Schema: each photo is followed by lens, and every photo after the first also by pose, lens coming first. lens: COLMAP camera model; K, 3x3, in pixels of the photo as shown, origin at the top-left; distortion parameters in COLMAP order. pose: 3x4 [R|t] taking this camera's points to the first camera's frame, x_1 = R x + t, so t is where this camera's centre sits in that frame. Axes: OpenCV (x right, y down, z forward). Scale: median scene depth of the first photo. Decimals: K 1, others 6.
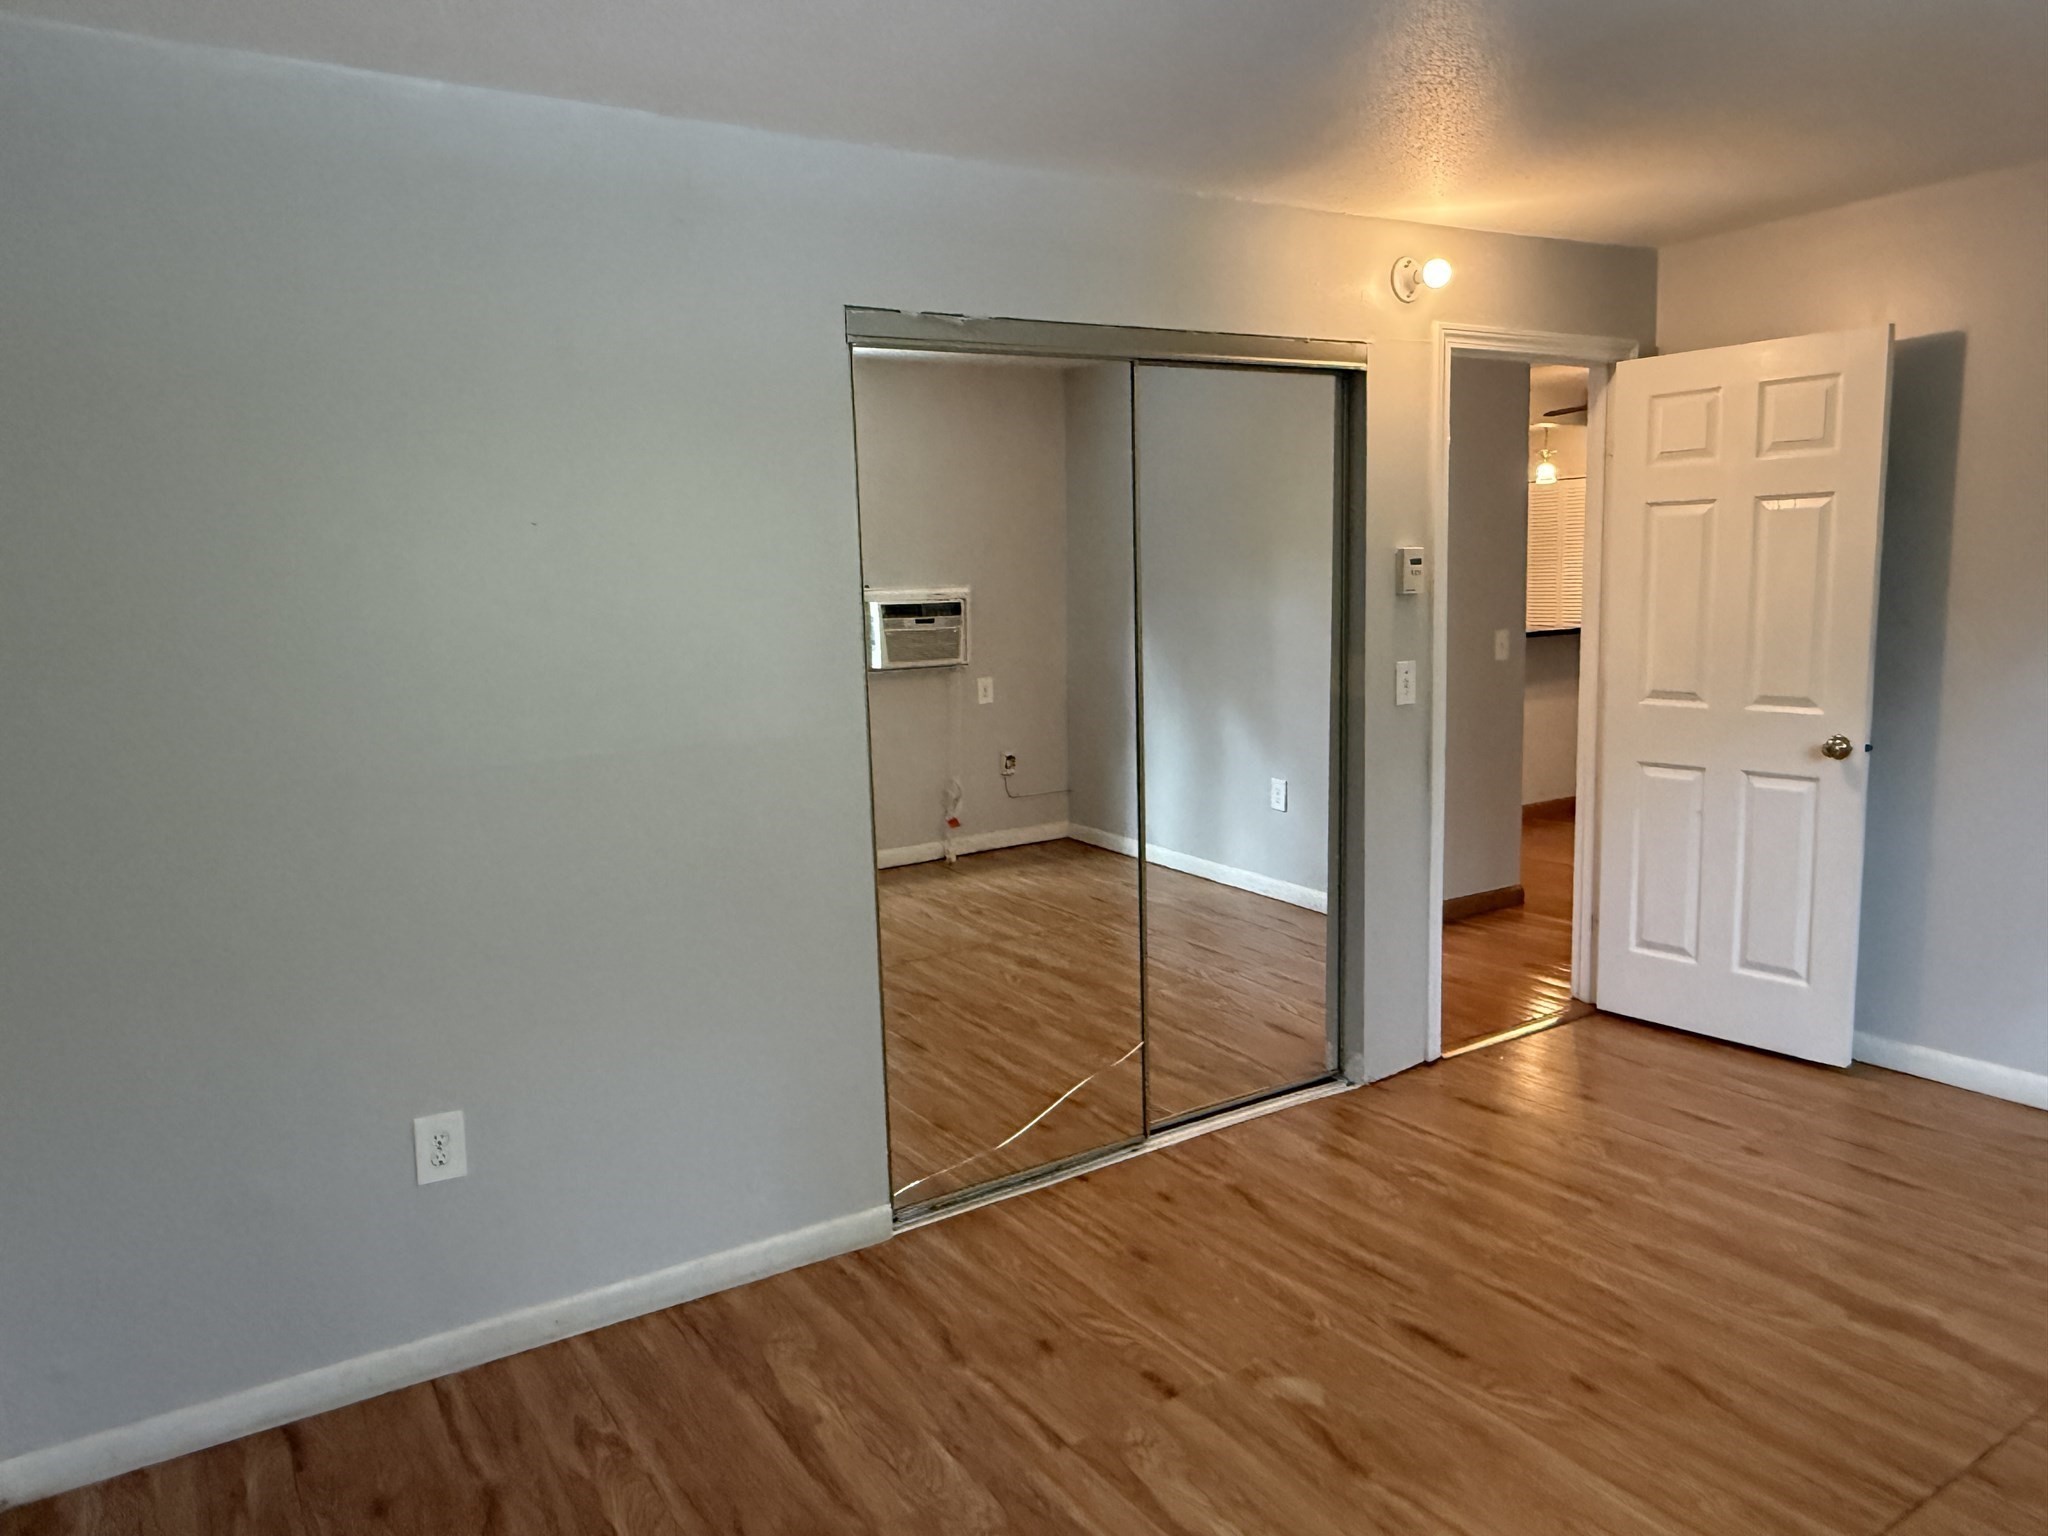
lens RADIAL K [[1402.9, 0, 1024.0], [0, 1402.9, 777.2], [0, 0, 1]] dist [-0.001972, 0.003592]
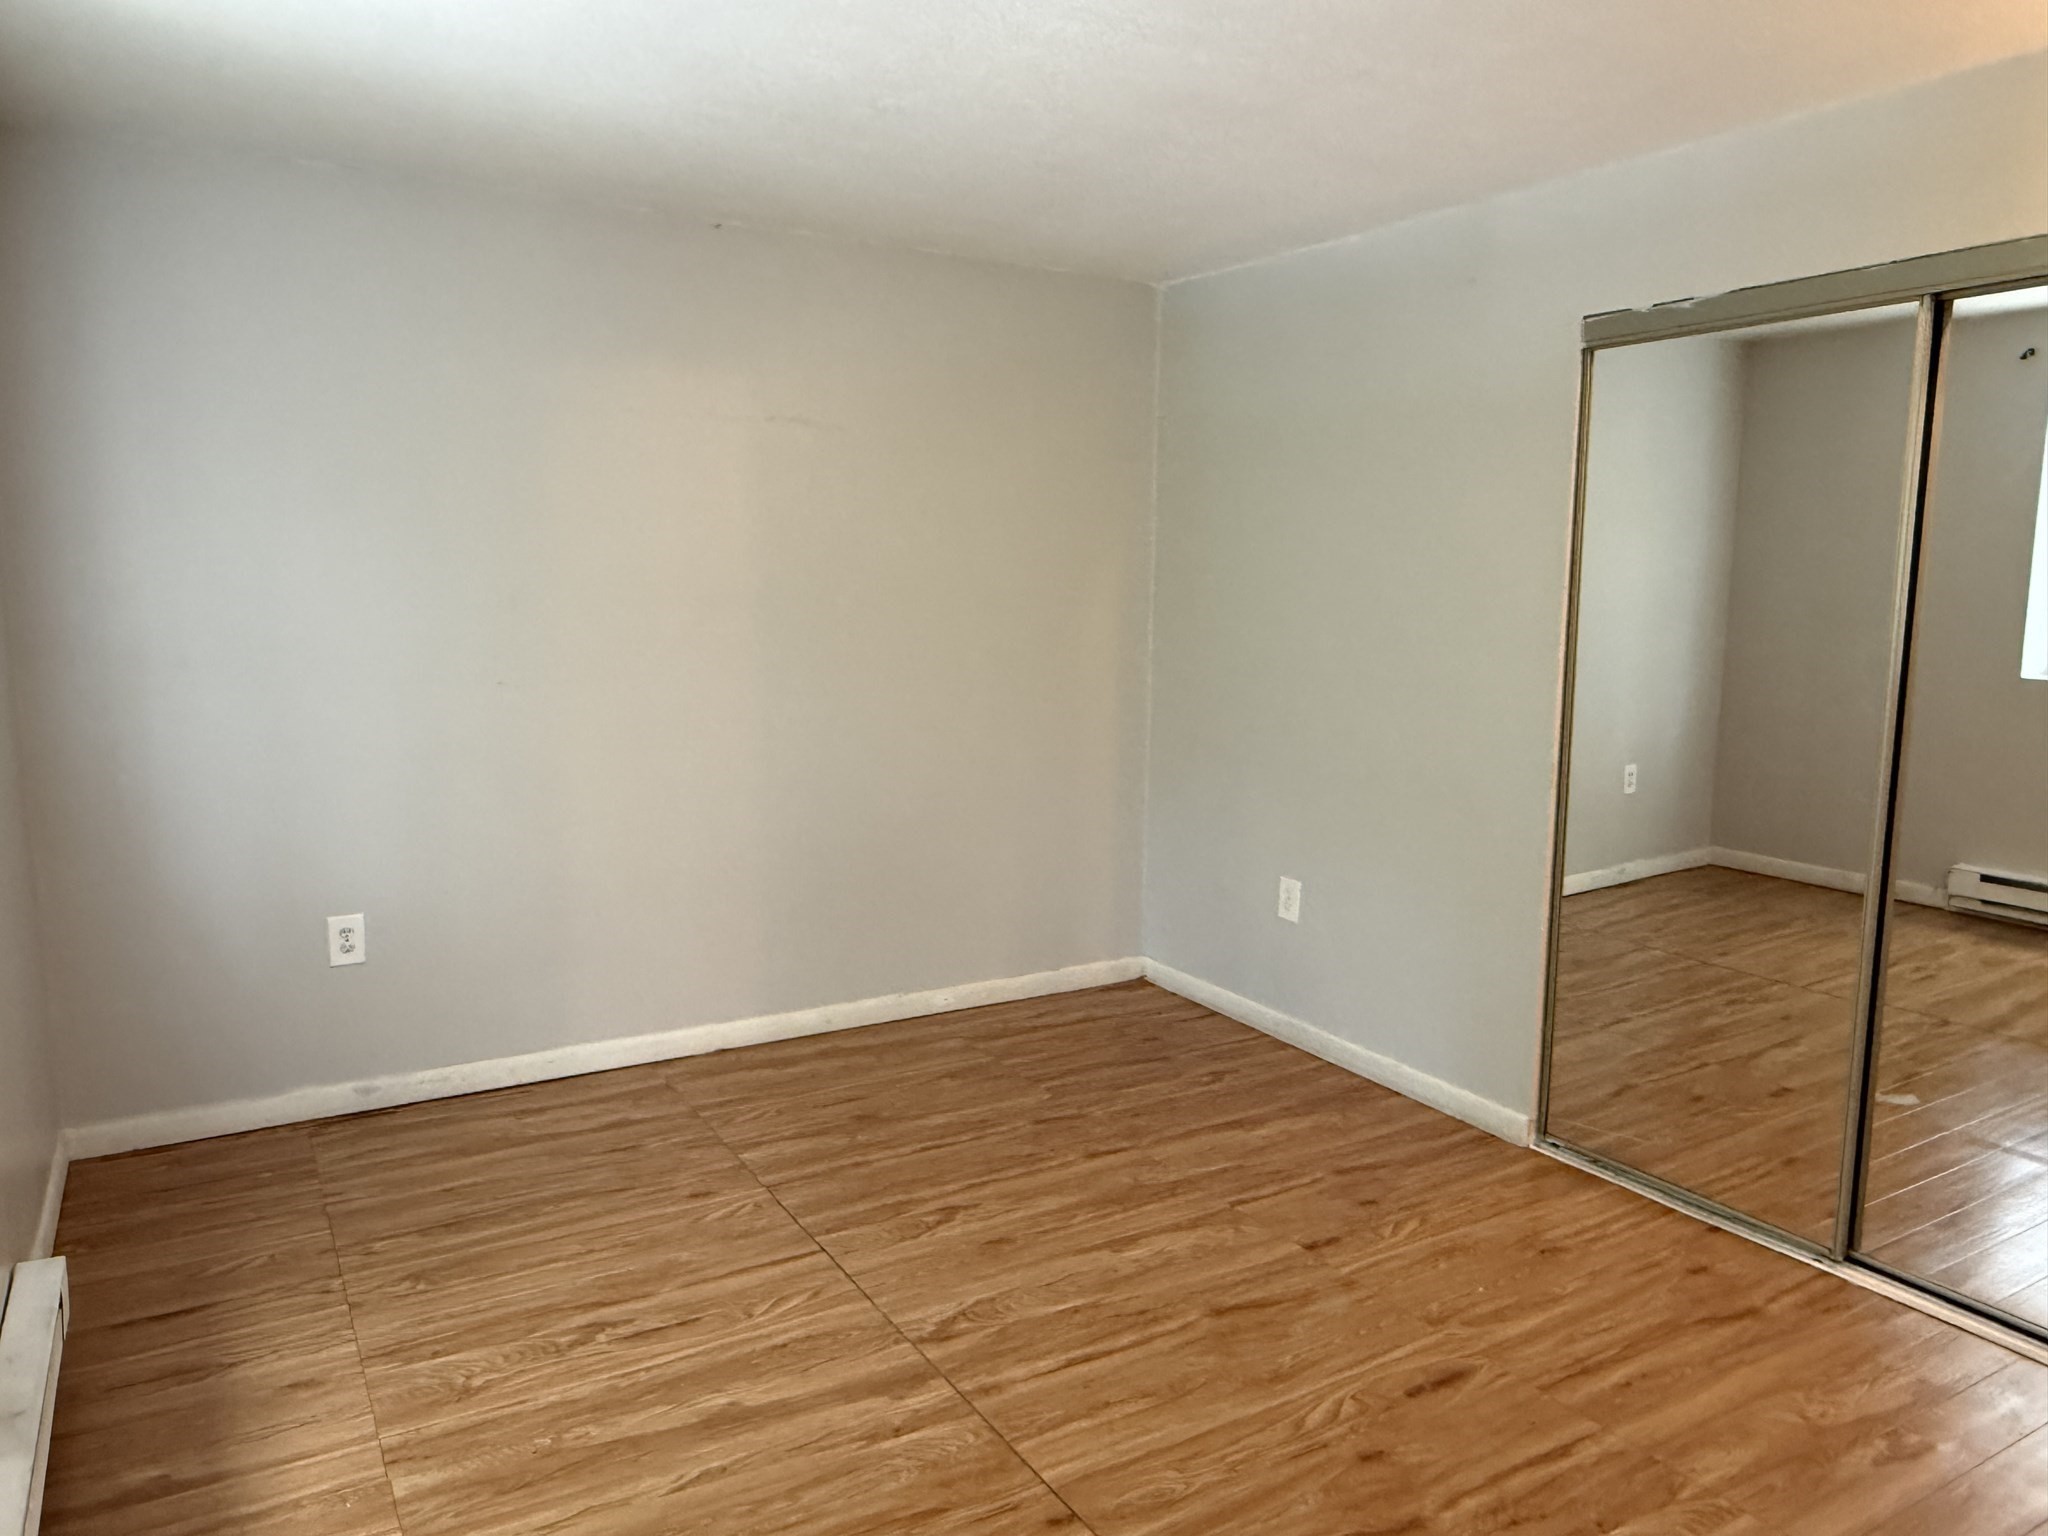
lens RADIAL K [[1402.9, 0, 1024.0], [0, 1402.9, 777.2], [0, 0, 1]] dist [-0.001972, 0.003592]
pose [[-0.016002, 0.189627, -0.981726, 1.141274], [-0.152519, 0.969898, 0.189828, -0.133128], [0.988171, 0.152770, 0.013402, 0.641588]]
